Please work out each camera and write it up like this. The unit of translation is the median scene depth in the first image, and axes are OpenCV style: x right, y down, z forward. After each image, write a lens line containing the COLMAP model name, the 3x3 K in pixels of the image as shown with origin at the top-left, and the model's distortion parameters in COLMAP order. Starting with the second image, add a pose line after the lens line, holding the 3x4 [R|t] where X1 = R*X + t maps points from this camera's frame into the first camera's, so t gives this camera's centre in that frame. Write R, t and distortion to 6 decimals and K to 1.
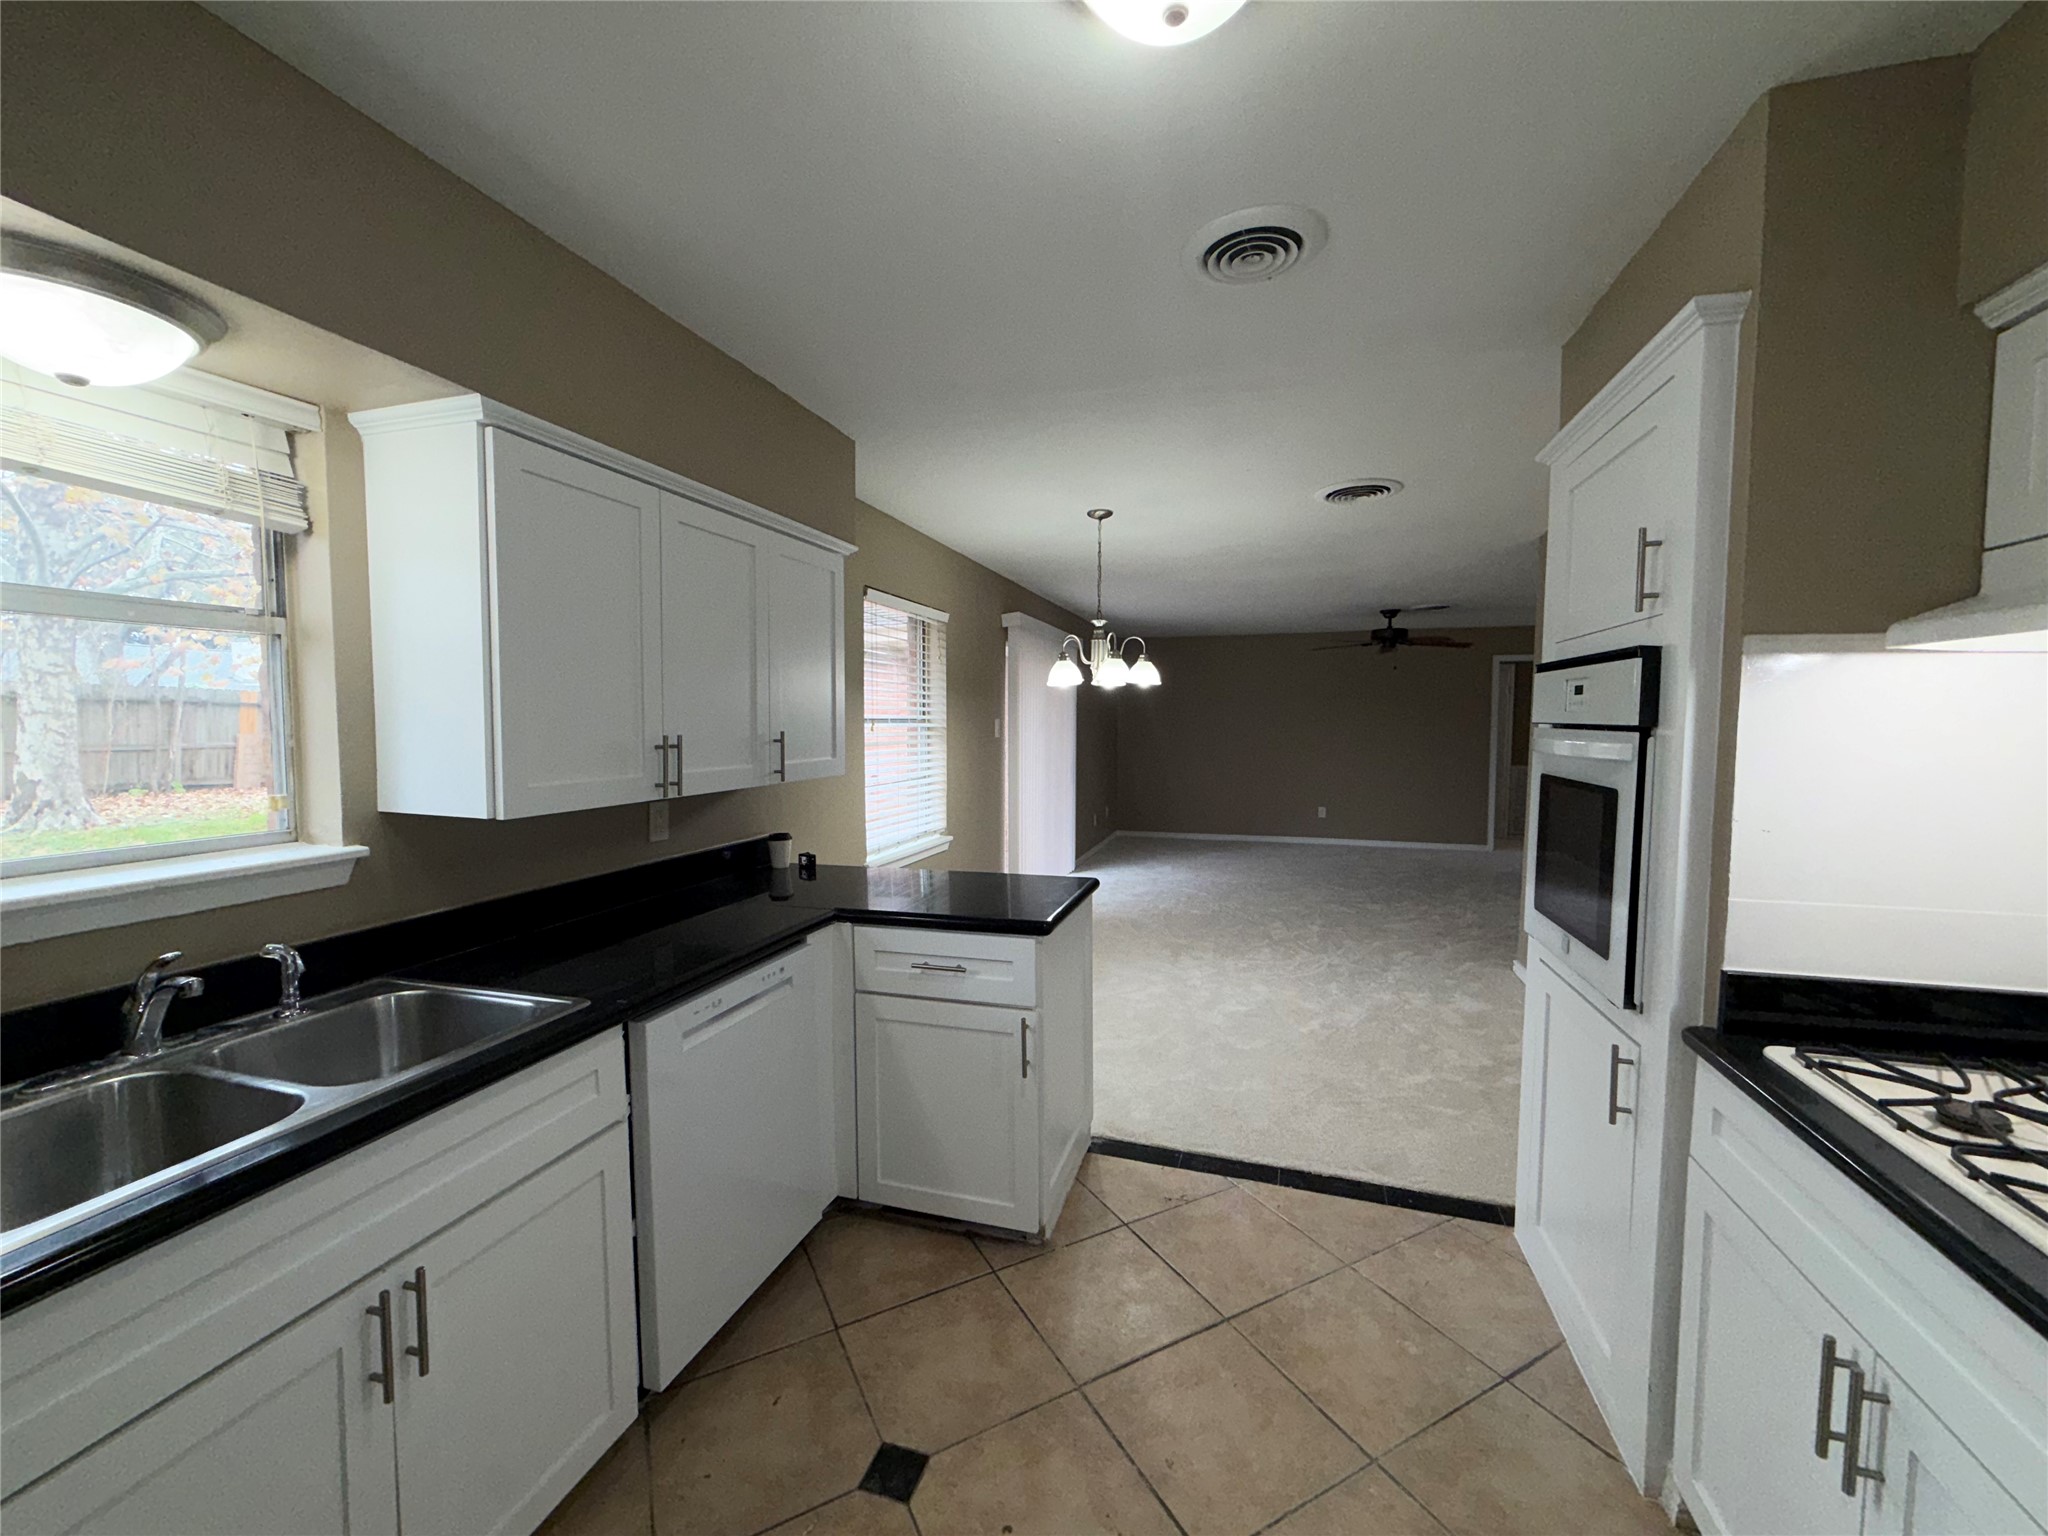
lens RADIAL K [[811.3, 0, 1011.4], [0, 811.3, 765.8], [0, 0, 1]] dist [0.001054, 0.000649]
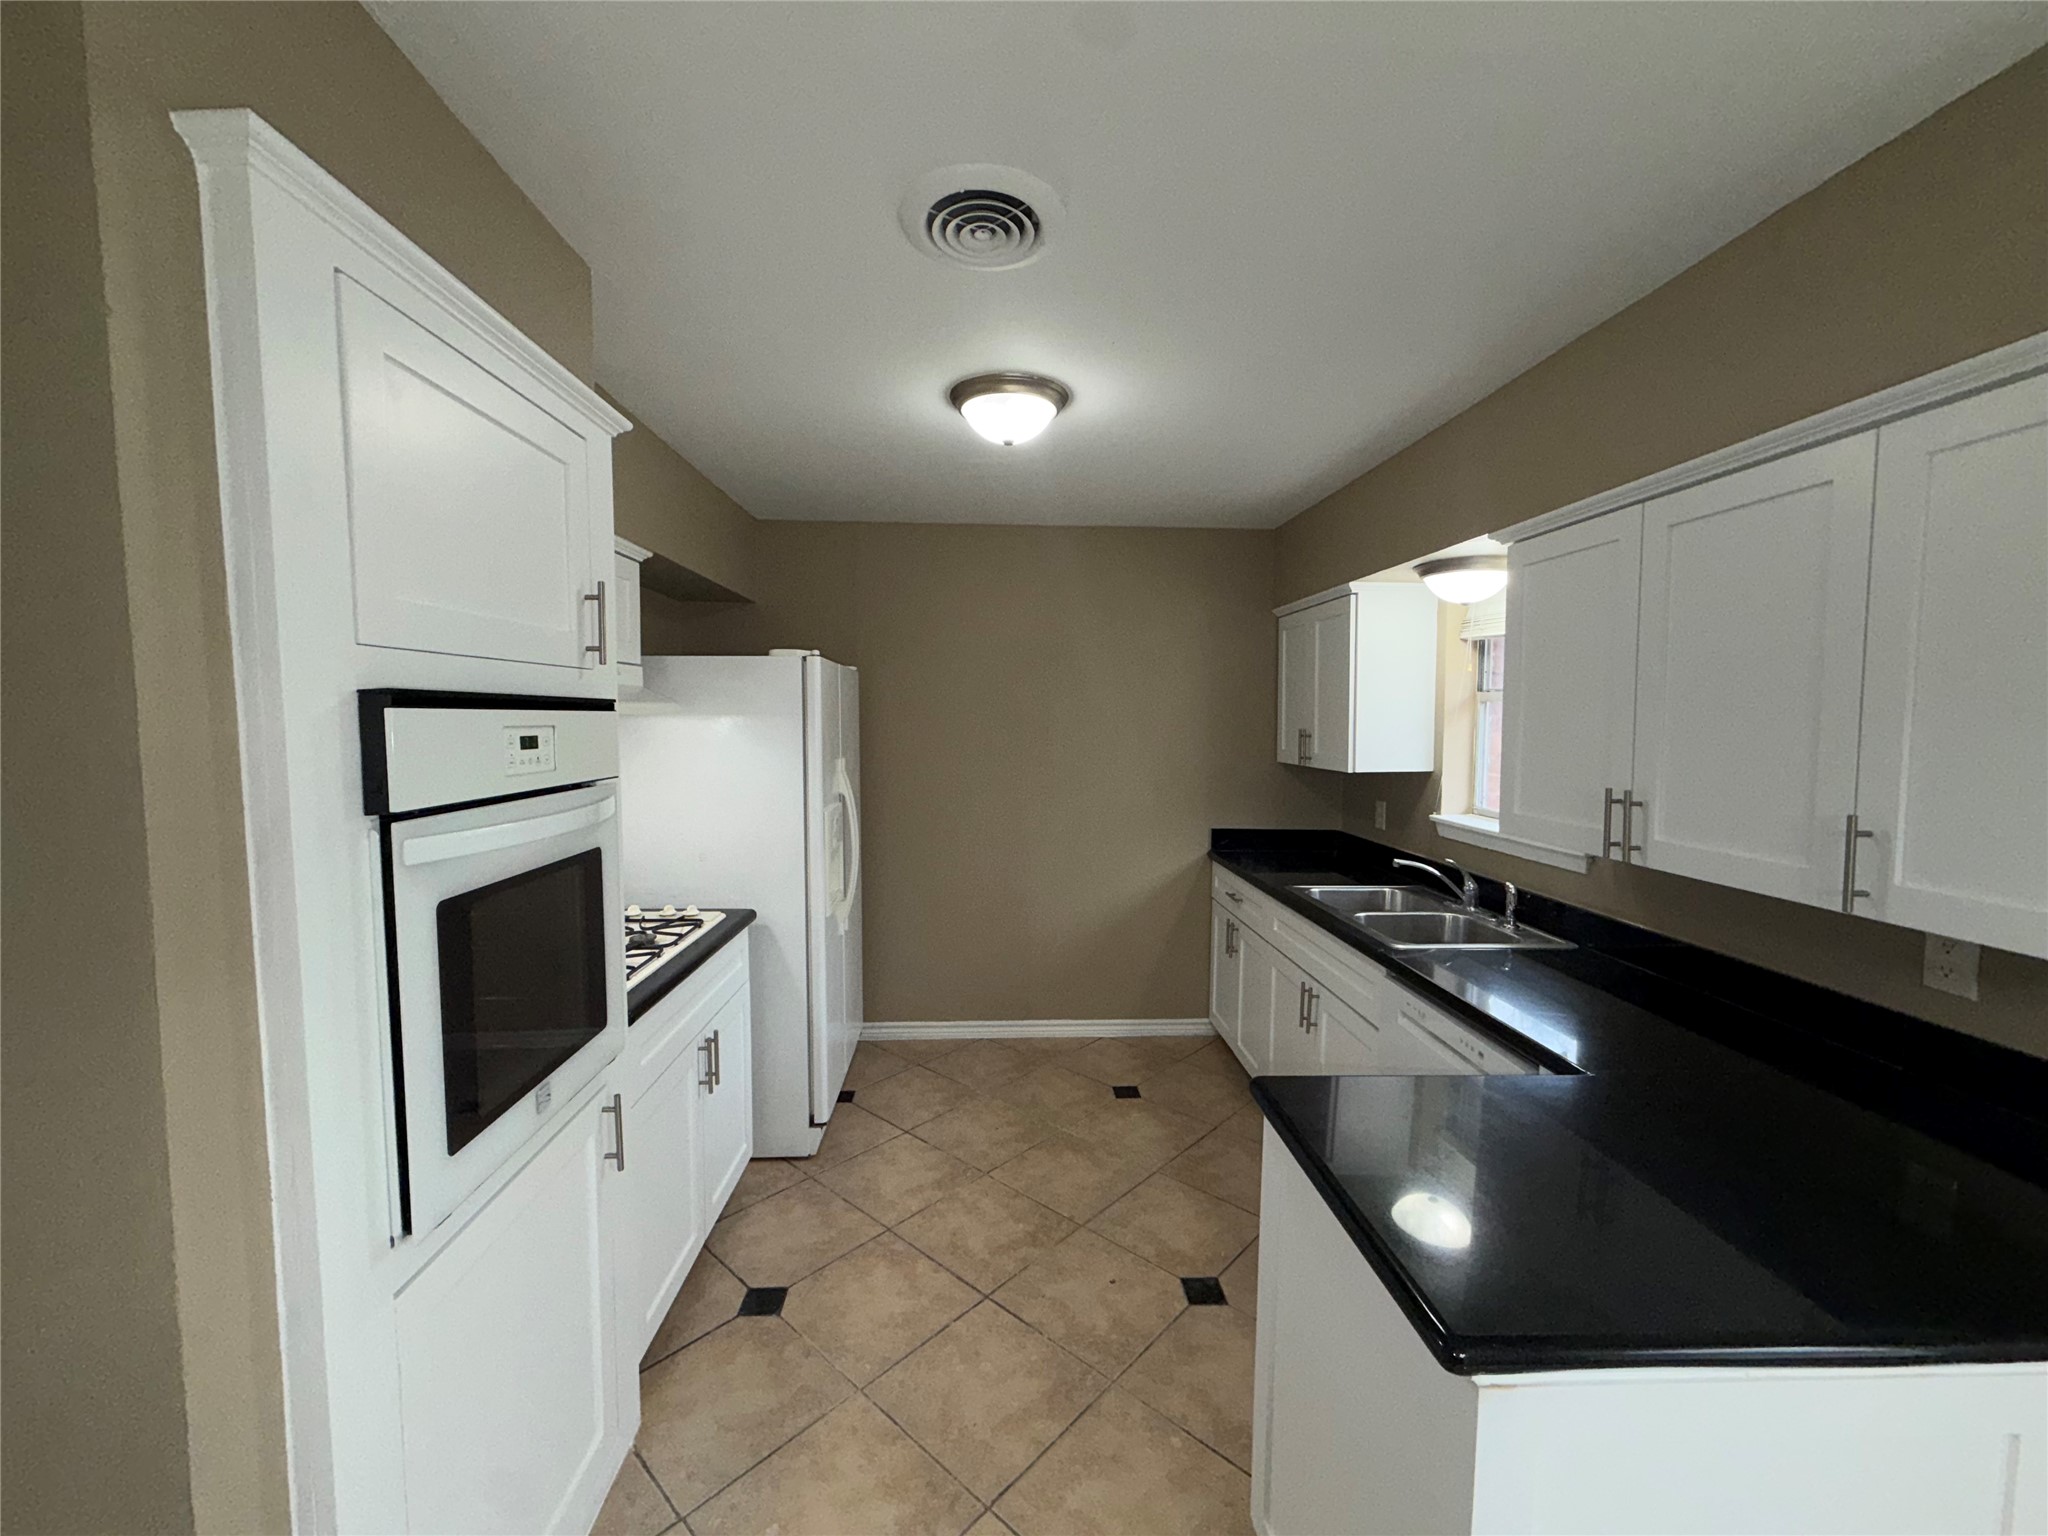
lens RADIAL K [[811.3, 0, 1013.8], [0, 811.3, 766.7], [0, 0, 1]] dist [0.001054, 0.000649]
pose [[-0.939694, 0.016441, -0.341621, 0.265834], [-0.026573, 0.992315, 0.120853, -0.081928], [0.340982, 0.122643, -0.932035, 0.878322]]
